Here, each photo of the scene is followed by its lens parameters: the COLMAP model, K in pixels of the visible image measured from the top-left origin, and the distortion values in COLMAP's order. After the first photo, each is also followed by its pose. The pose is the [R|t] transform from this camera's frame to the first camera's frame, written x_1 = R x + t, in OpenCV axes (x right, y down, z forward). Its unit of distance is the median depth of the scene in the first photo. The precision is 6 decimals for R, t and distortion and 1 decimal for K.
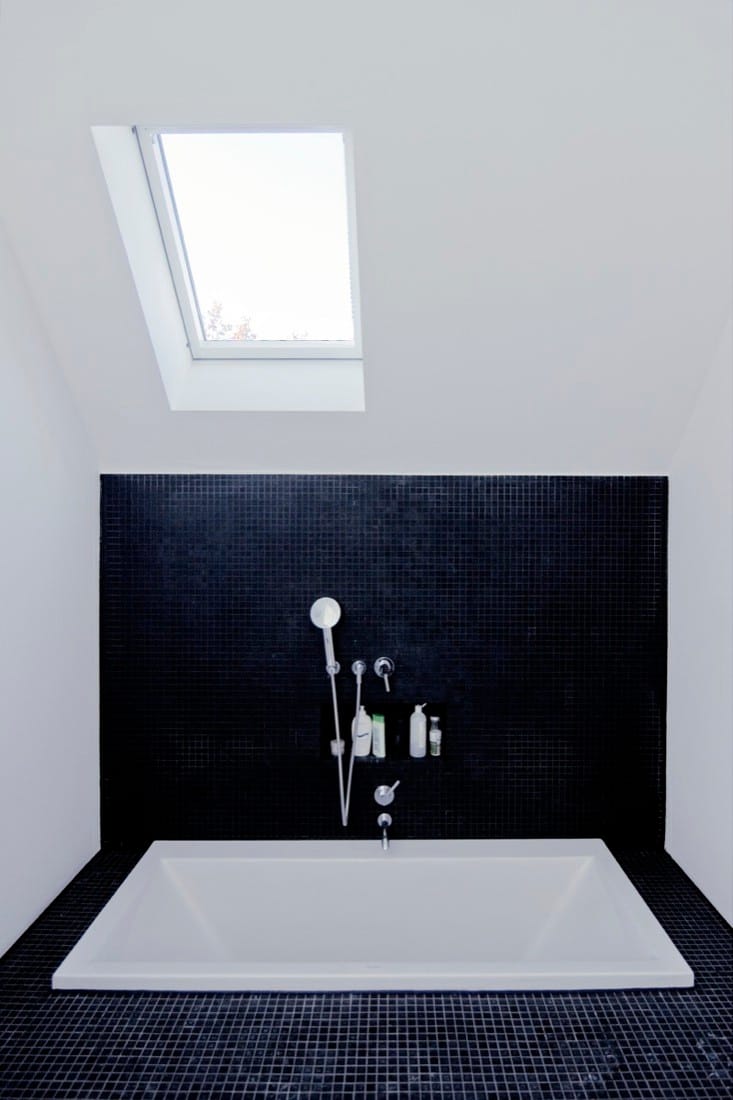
lens RADIAL K [[637.6, 0, 366.5], [0, 637.6, 553.4], [0, 0, 1]] dist [0.001927, 0.050675]
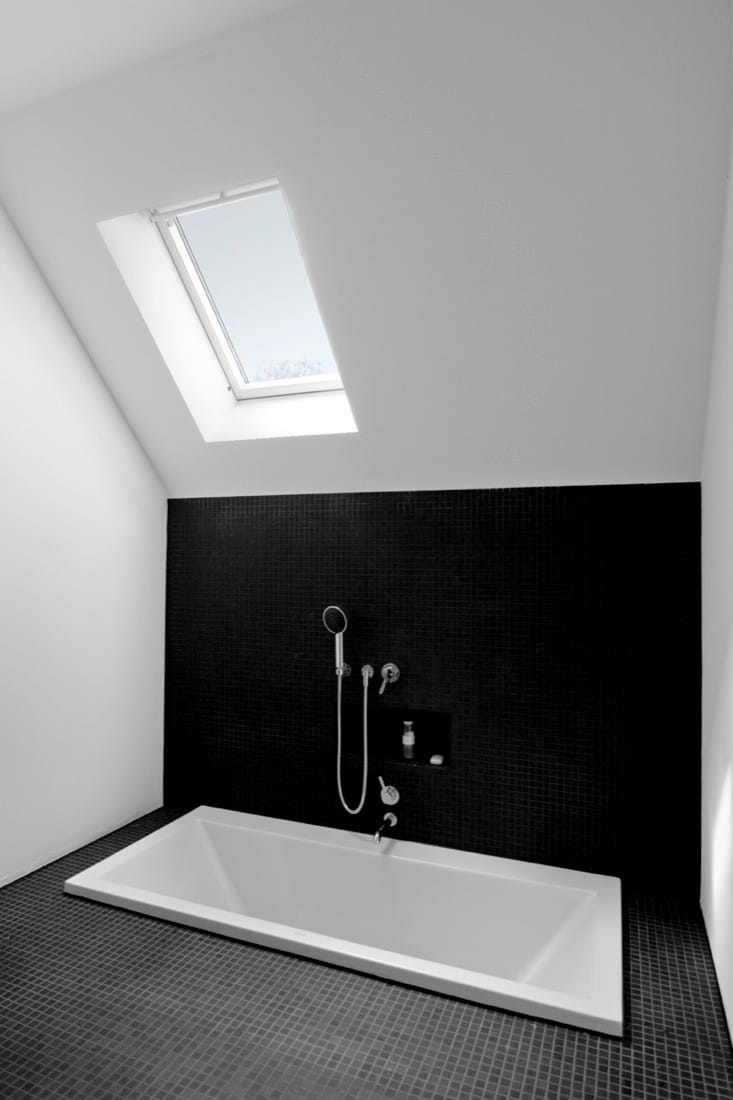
lens RADIAL K [[641.9, 0, 366.5], [0, 641.9, 550.0], [0, 0, 1]] dist [0.031858, 0.000365]
pose [[0.927764, -0.000518, -0.373166, 0.397407], [-0.009493, 0.999643, -0.024990, 0.002125], [0.373046, 0.026727, 0.927428, -0.009636]]
